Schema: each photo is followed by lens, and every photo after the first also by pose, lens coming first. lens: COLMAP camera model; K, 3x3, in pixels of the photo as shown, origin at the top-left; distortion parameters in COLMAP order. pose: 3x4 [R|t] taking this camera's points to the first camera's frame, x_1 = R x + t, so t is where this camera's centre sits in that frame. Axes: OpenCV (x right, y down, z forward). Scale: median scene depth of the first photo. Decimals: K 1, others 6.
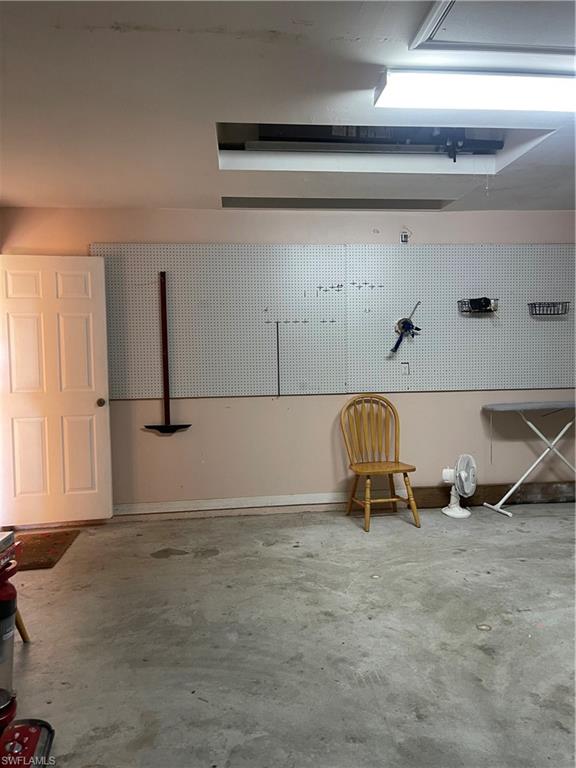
lens RADIAL K [[576.7, 0, 289.0], [0, 576.7, 382.0], [0, 0, 1]] dist [-0.004905, -0.024612]
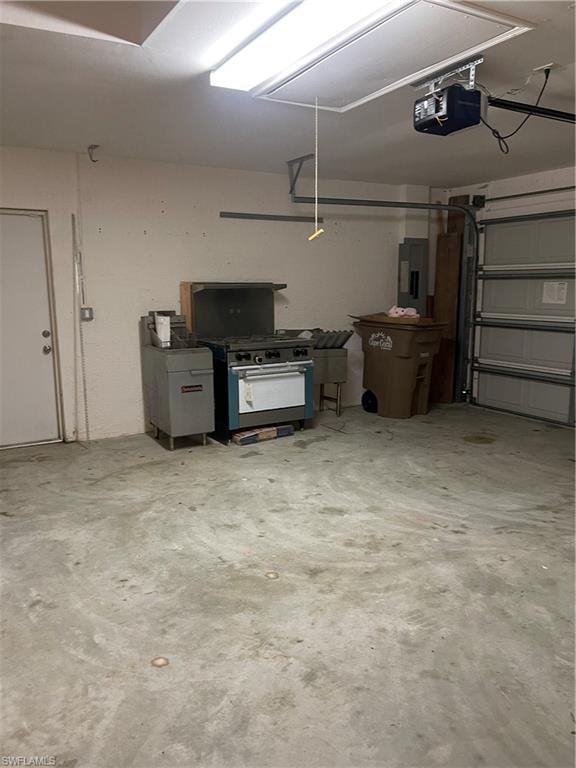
lens RADIAL K [[576.7, 0, 287.8], [0, 576.7, 385.0], [0, 0, 1]] dist [-0.004905, -0.024612]
pose [[-0.401096, -0.141667, 0.905015, -0.503426], [0.074830, 0.979600, 0.186506, -0.078480], [-0.912975, 0.142529, -0.382312, 1.238153]]
